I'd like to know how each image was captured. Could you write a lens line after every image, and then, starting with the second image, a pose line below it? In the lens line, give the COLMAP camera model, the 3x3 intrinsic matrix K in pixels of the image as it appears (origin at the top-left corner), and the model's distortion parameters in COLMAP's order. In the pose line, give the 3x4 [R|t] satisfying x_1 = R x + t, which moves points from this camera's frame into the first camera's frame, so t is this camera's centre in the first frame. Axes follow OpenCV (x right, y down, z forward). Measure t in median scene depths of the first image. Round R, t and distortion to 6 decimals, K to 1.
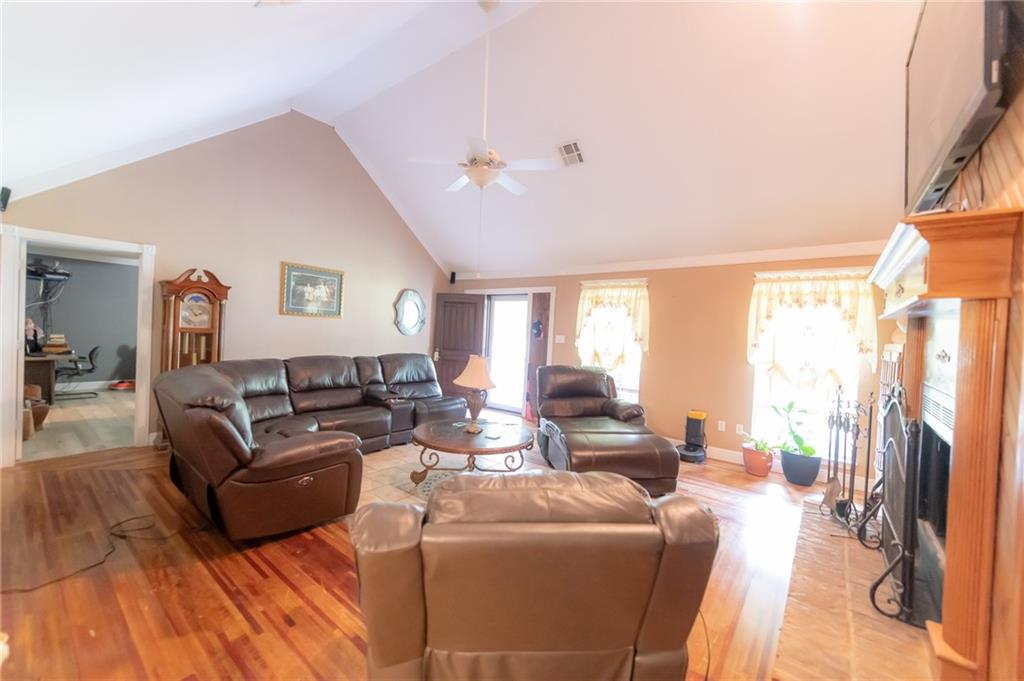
lens RADIAL K [[400.7, 0, 515.0], [0, 400.7, 338.2], [0, 0, 1]] dist [0.015602, -0.005137]
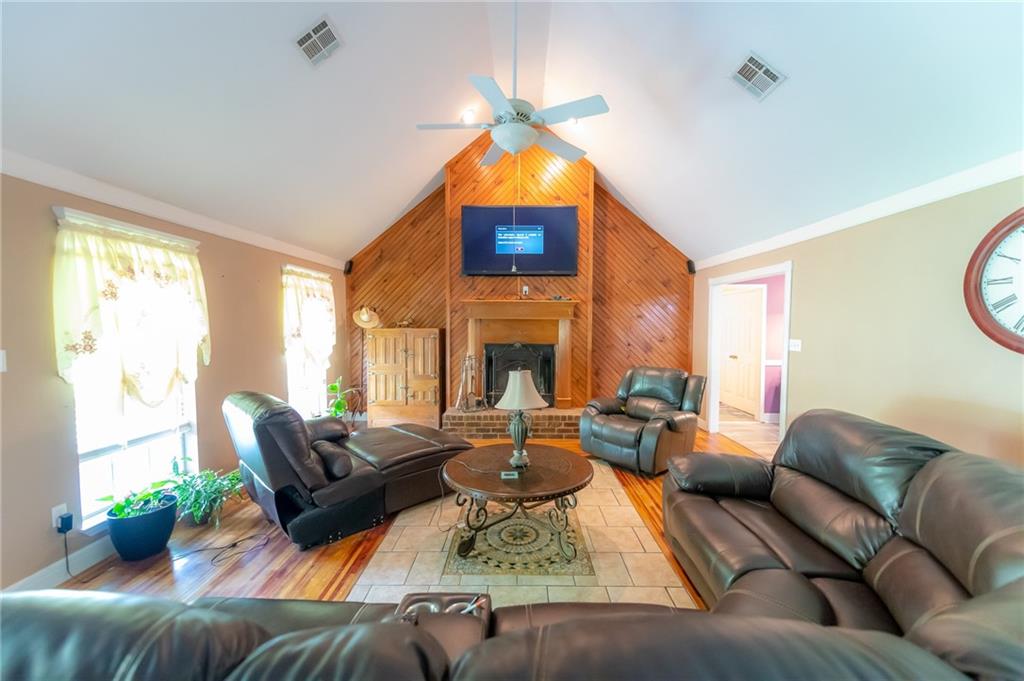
lens RADIAL K [[400.7, 0, 515.0], [0, 400.7, 338.2], [0, 0, 1]] dist [0.015602, -0.005137]
pose [[-0.612020, -0.085328, 0.786226, -0.612300], [-0.030576, 0.995972, 0.084290, -0.085255], [-0.790251, 0.027547, -0.612163, 1.260107]]
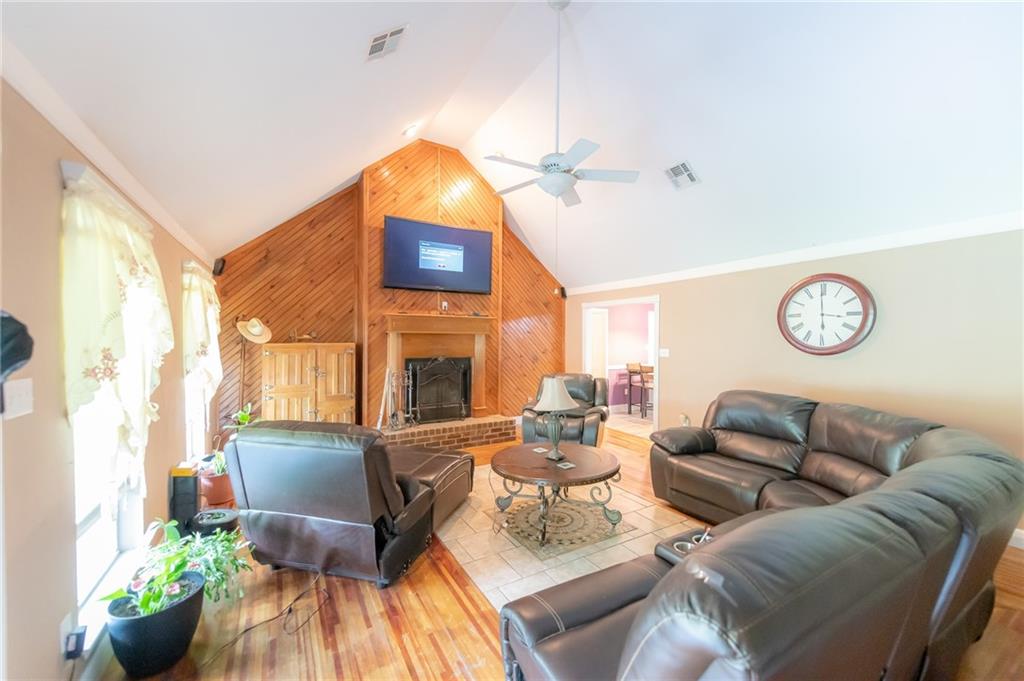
lens RADIAL K [[400.7, 0, 515.0], [0, 400.7, 338.2], [0, 0, 1]] dist [0.015602, -0.005137]
pose [[-0.931005, -0.056666, 0.360582, -0.294041], [-0.051158, 0.998382, 0.024811, -0.067385], [-0.361404, 0.004653, -0.932398, 1.616797]]
